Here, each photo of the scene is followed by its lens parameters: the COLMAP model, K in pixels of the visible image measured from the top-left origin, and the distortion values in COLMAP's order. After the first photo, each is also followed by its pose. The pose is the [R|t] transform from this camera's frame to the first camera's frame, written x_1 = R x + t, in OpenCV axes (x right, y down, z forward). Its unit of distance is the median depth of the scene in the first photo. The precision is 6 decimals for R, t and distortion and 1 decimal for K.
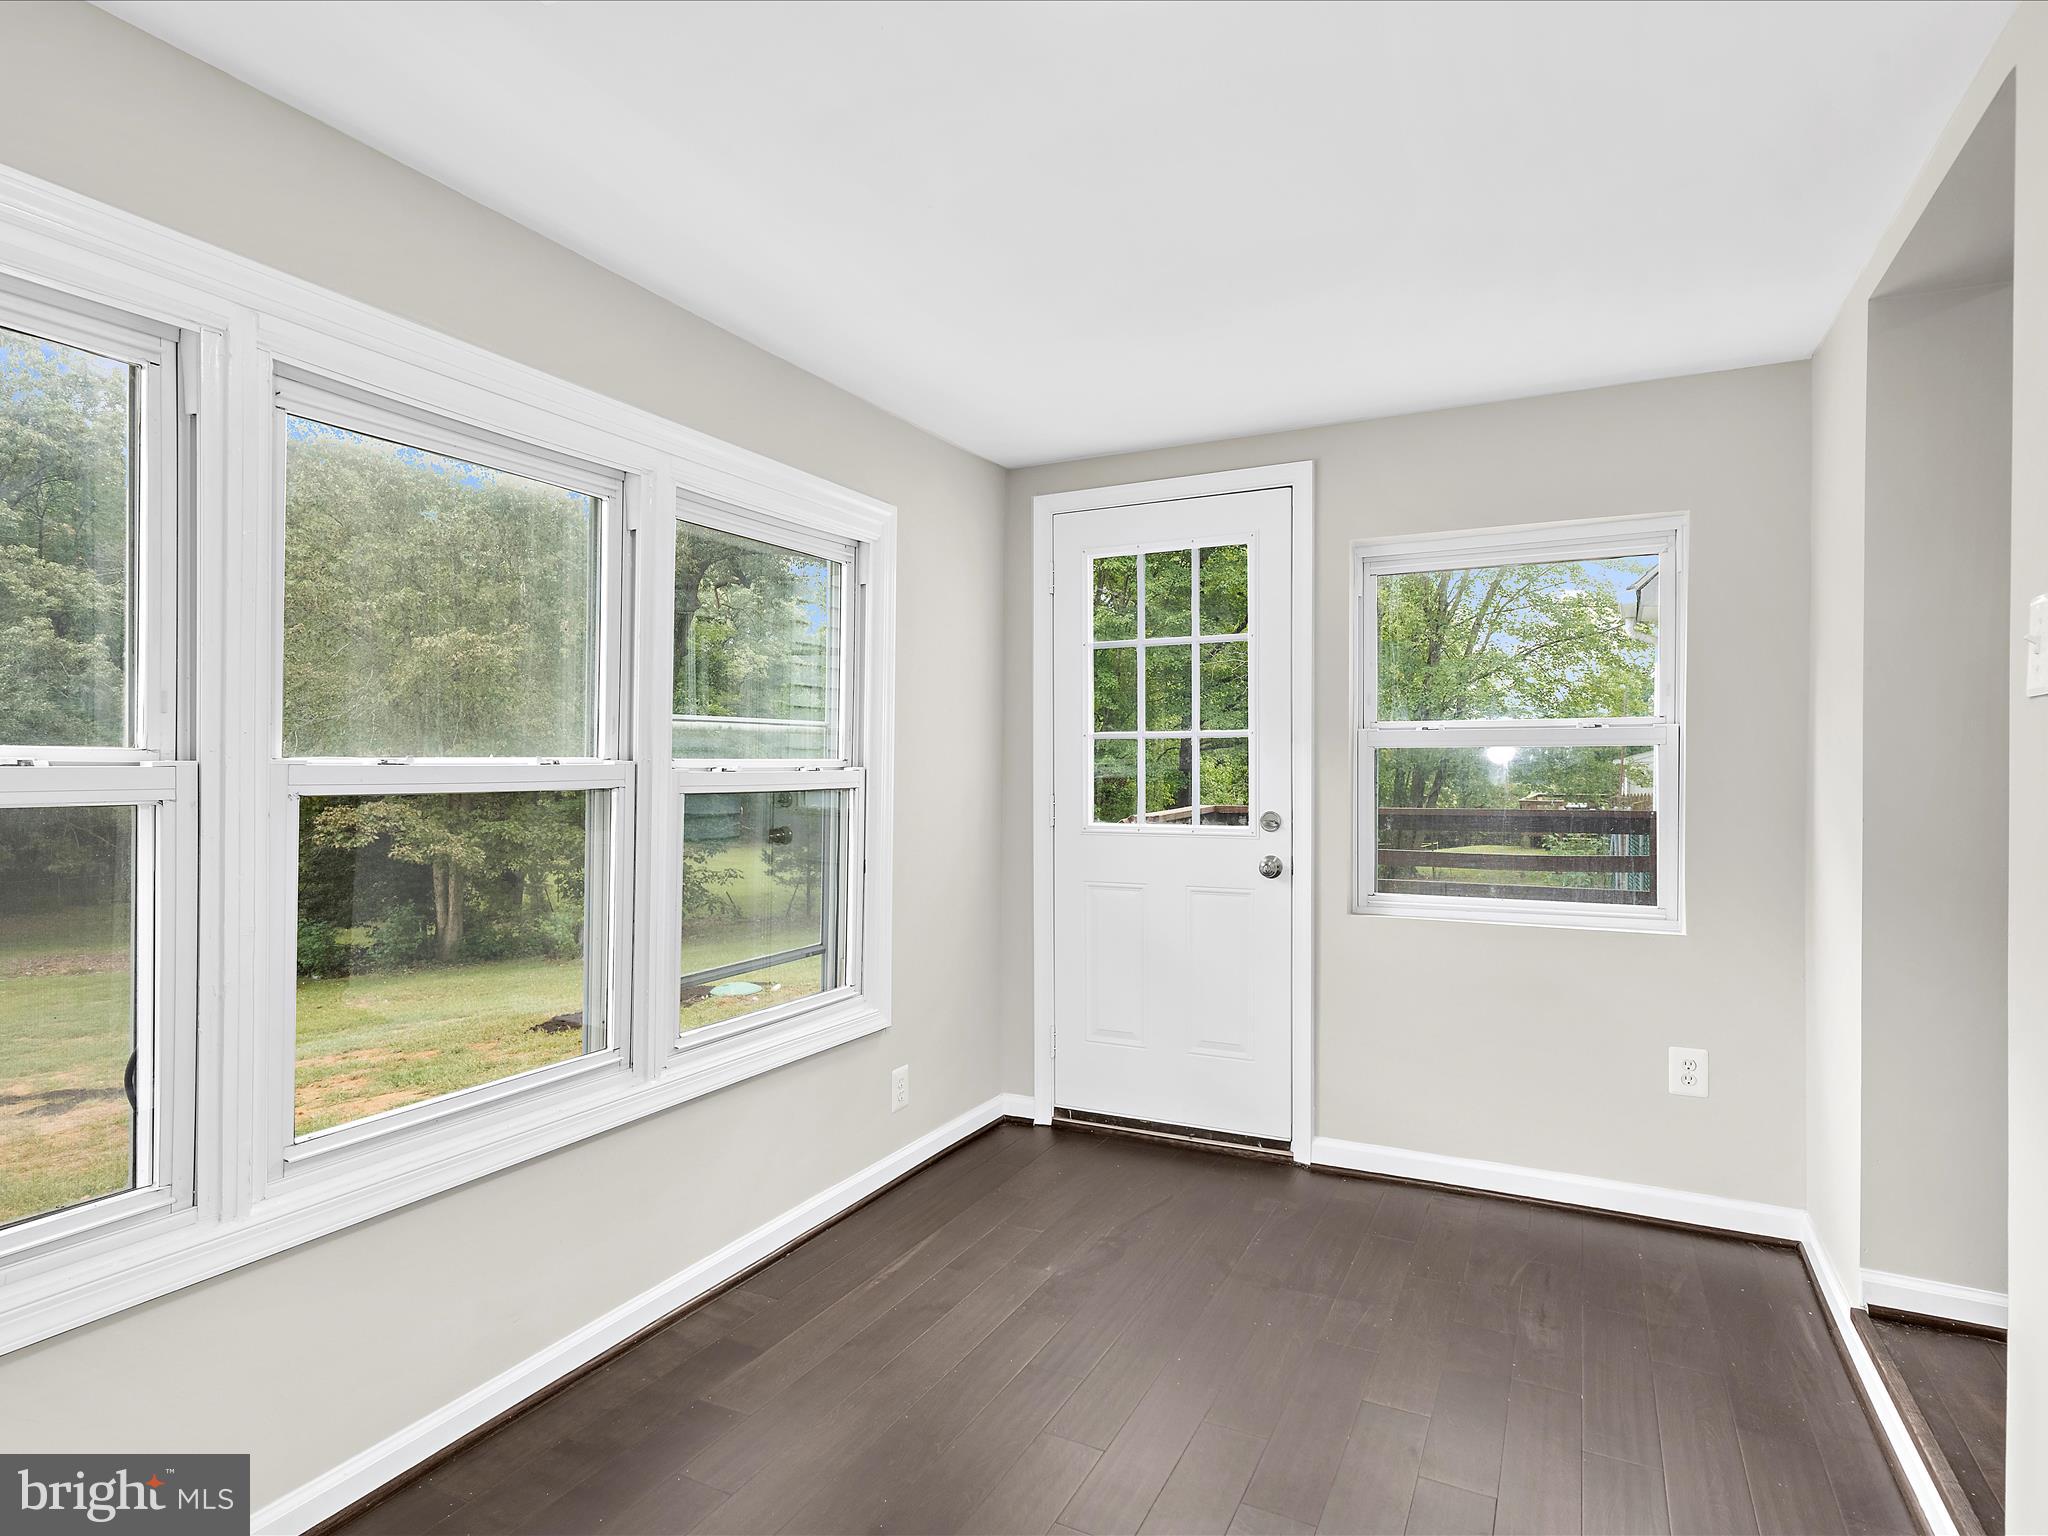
lens RADIAL K [[1123.6, 0, 1027.9], [0, 1123.6, 762.4], [0, 0, 1]] dist [-0.002524, 0.004429]
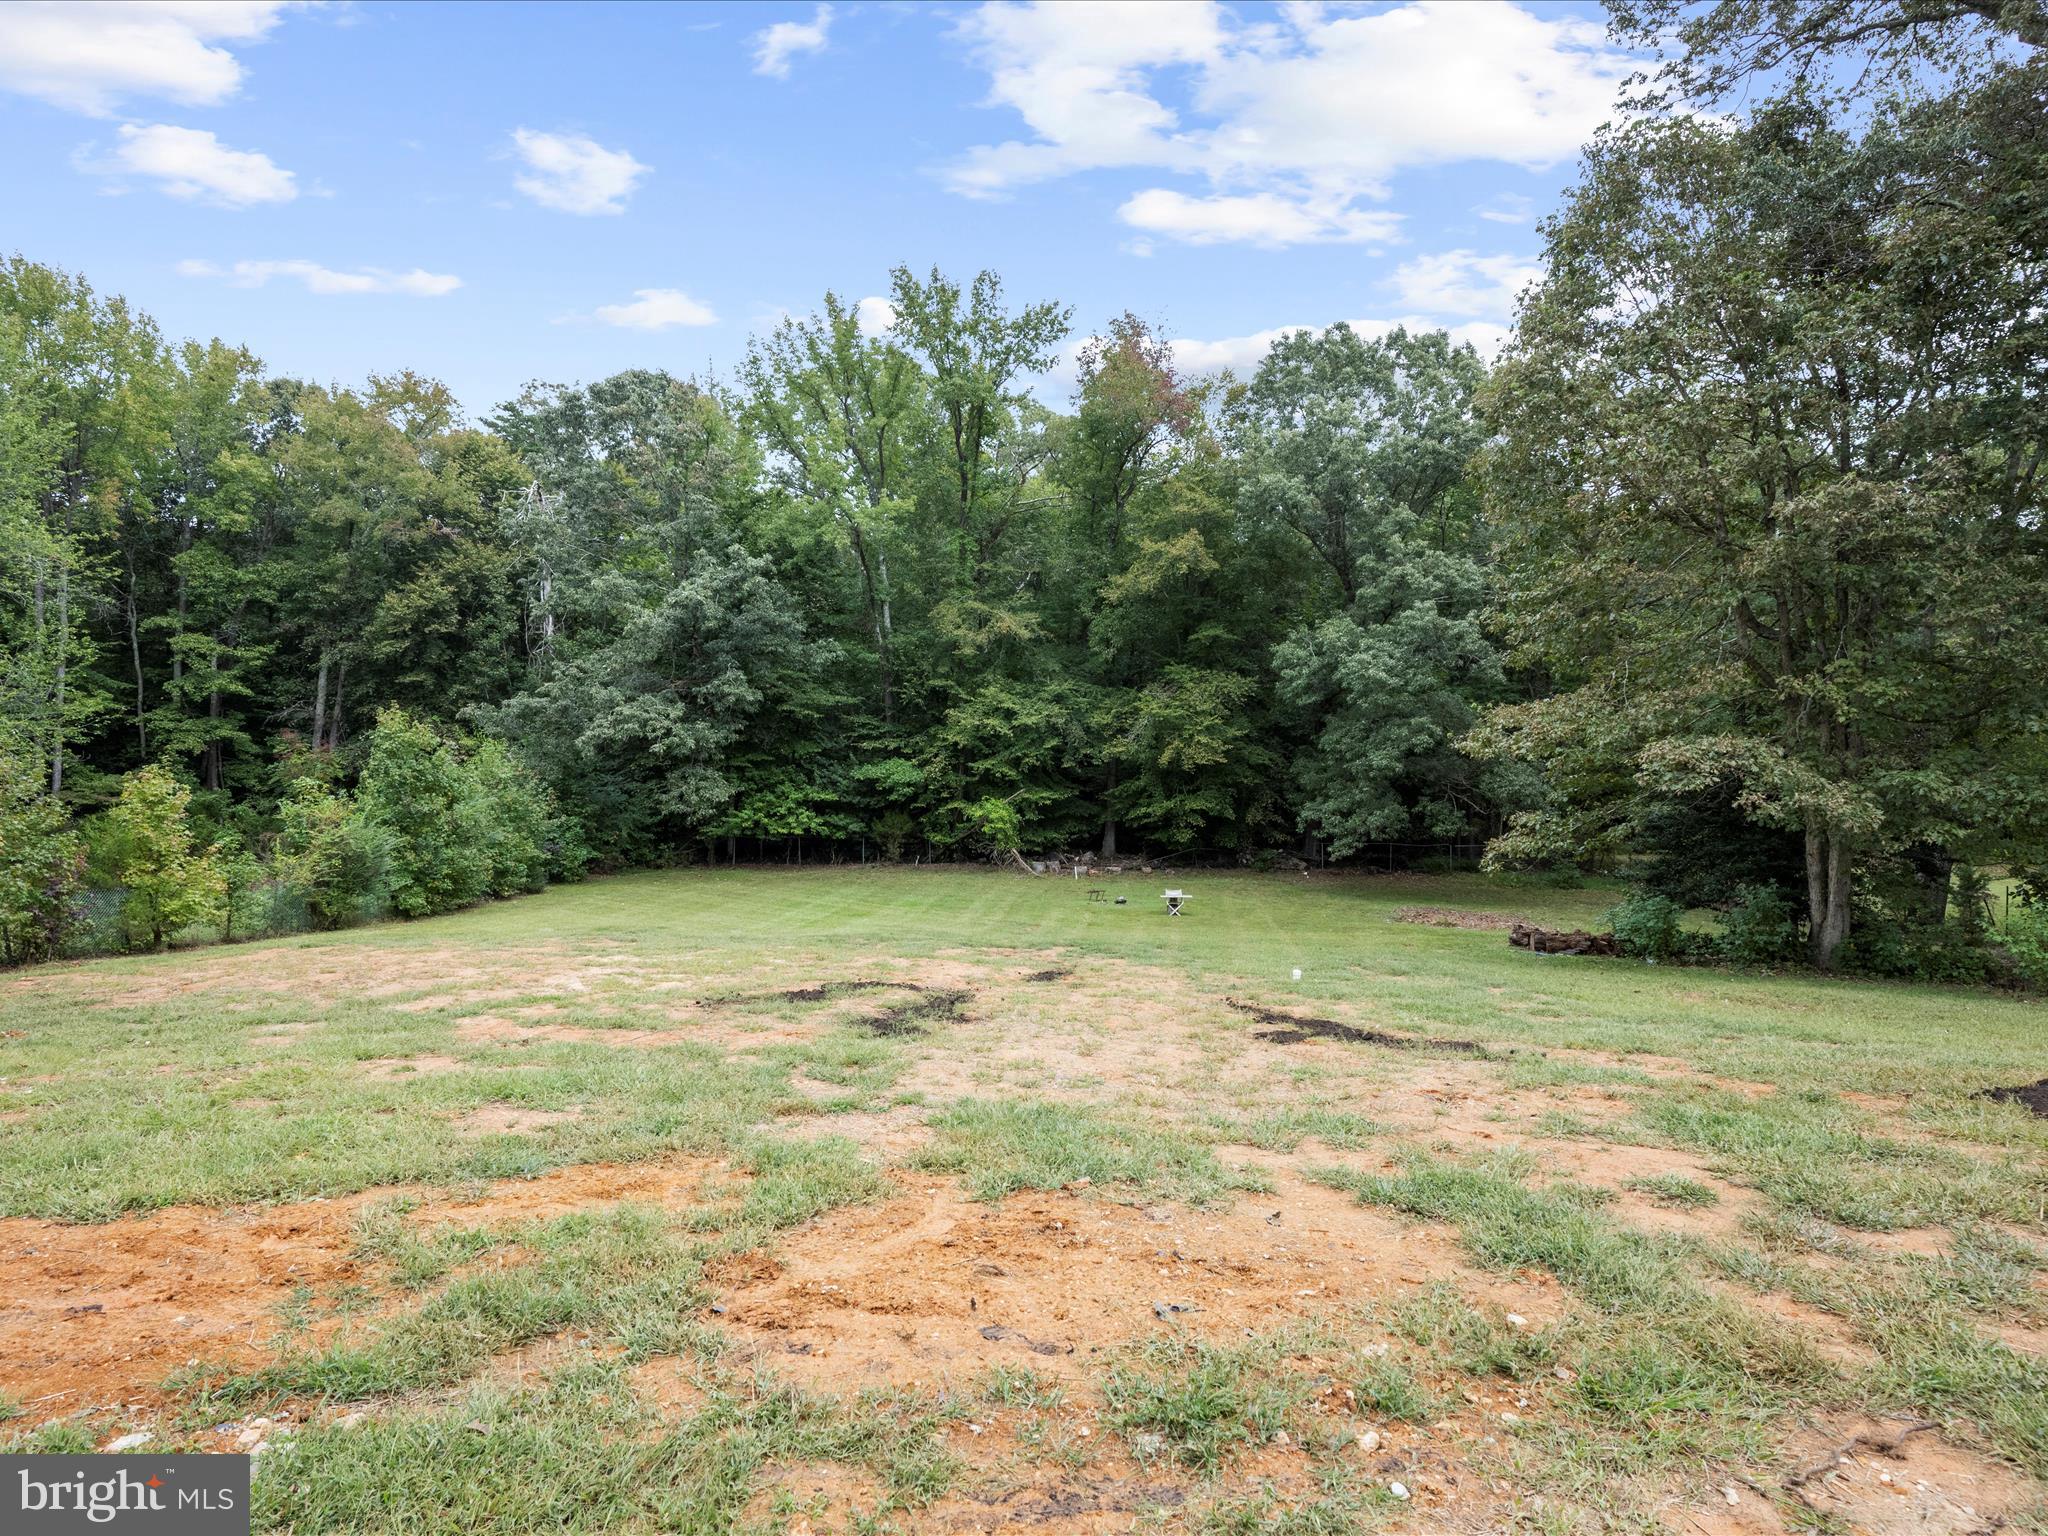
lens RADIAL K [[1123.6, 0, 1015.6], [0, 1123.6, 763.0], [0, 0, 1]] dist [-0.002524, 0.004429]
pose [[0.443359, -0.000253, -0.896344, -0.099763], [-0.007798, 0.999961, -0.004140, 0.051850], [0.896310, 0.008825, 0.443339, 0.211748]]
